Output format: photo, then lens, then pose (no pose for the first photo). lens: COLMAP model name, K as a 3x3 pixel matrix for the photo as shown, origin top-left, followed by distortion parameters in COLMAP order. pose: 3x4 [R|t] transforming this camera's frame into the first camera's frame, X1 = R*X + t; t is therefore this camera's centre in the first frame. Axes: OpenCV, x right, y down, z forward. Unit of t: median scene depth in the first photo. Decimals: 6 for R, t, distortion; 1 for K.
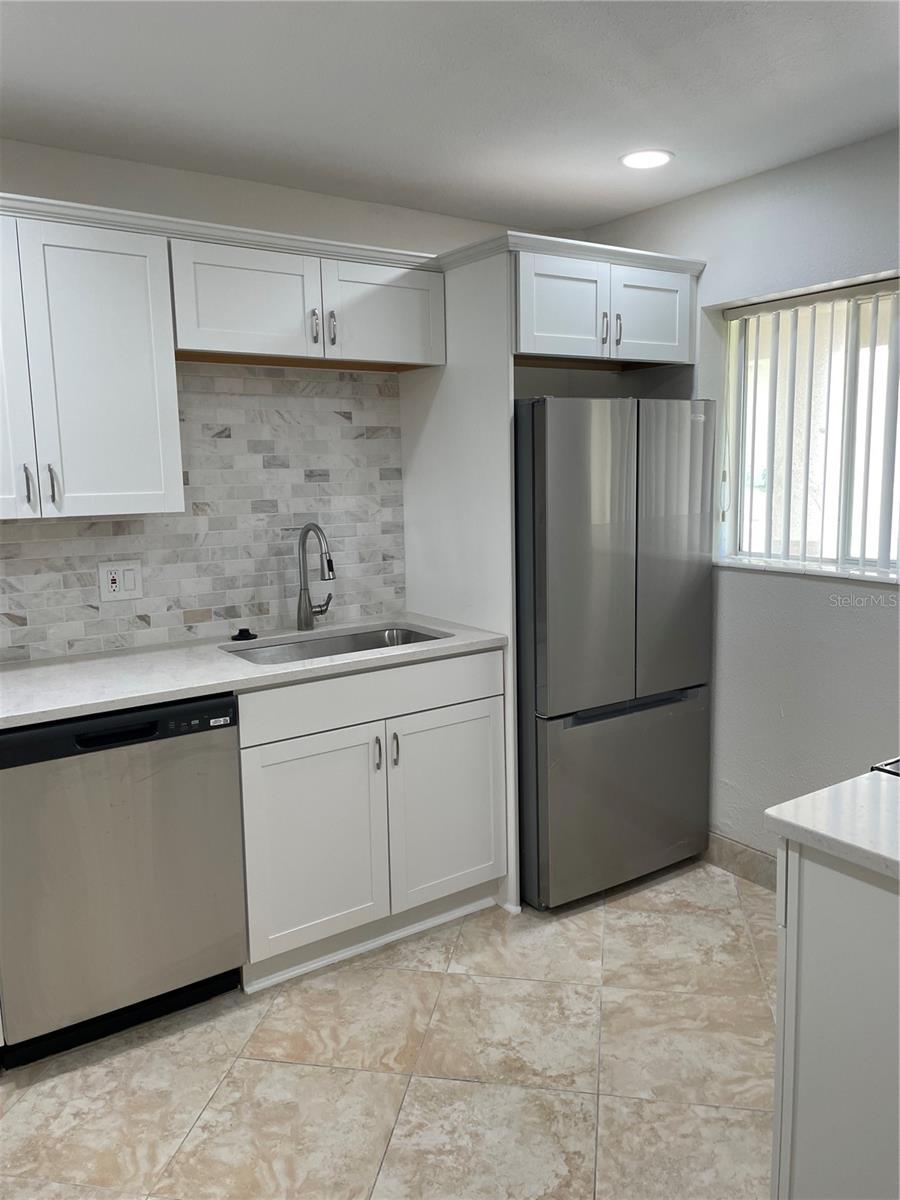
lens RADIAL K [[915.6, 0, 467.7], [0, 915.6, 586.4], [0, 0, 1]] dist [0.087045, -0.112601]
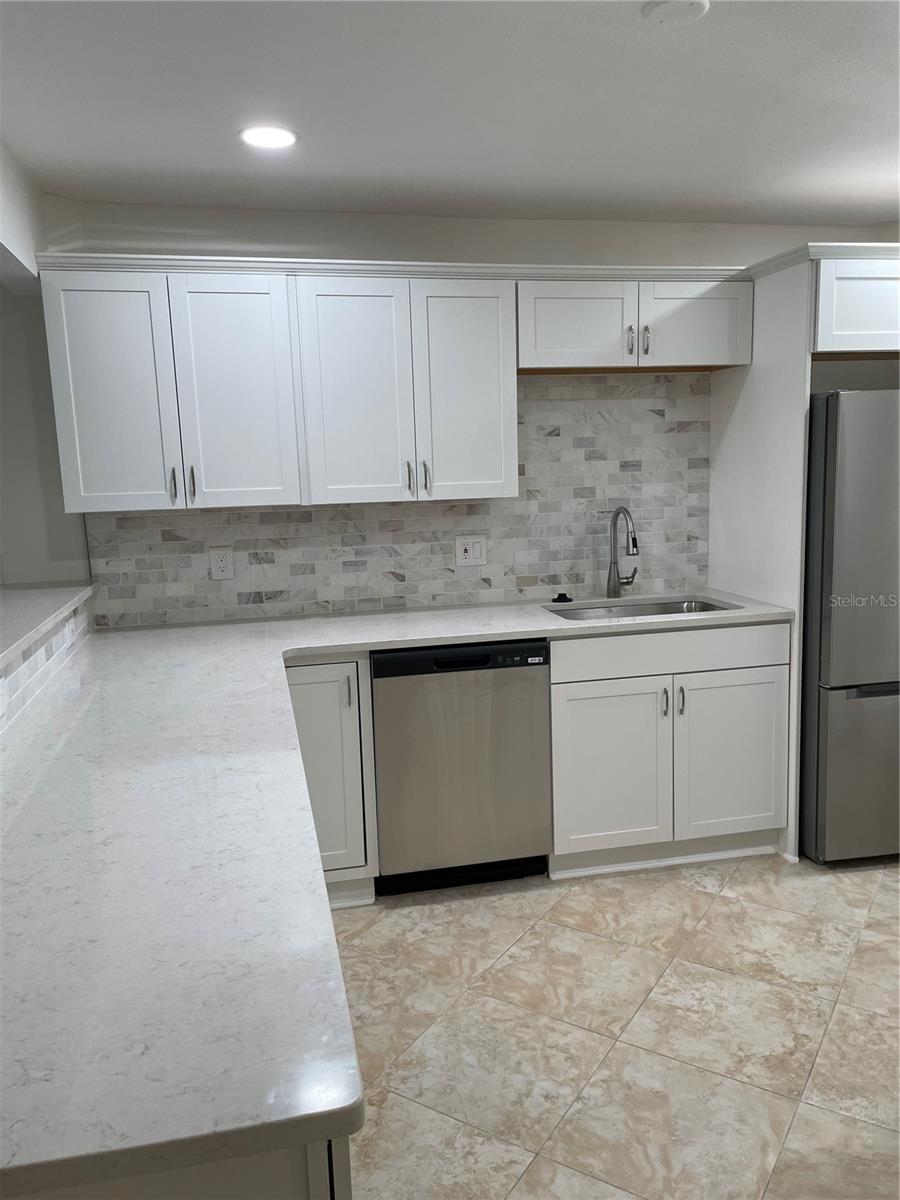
lens RADIAL K [[915.6, 0, 450.7], [0, 915.6, 597.1], [0, 0, 1]] dist [0.087045, -0.112601]
pose [[0.922083, 0.047399, -0.384078, 0.093674], [-0.038136, 0.998770, 0.031704, 0.019697], [0.385108, -0.014586, 0.922756, -0.192111]]
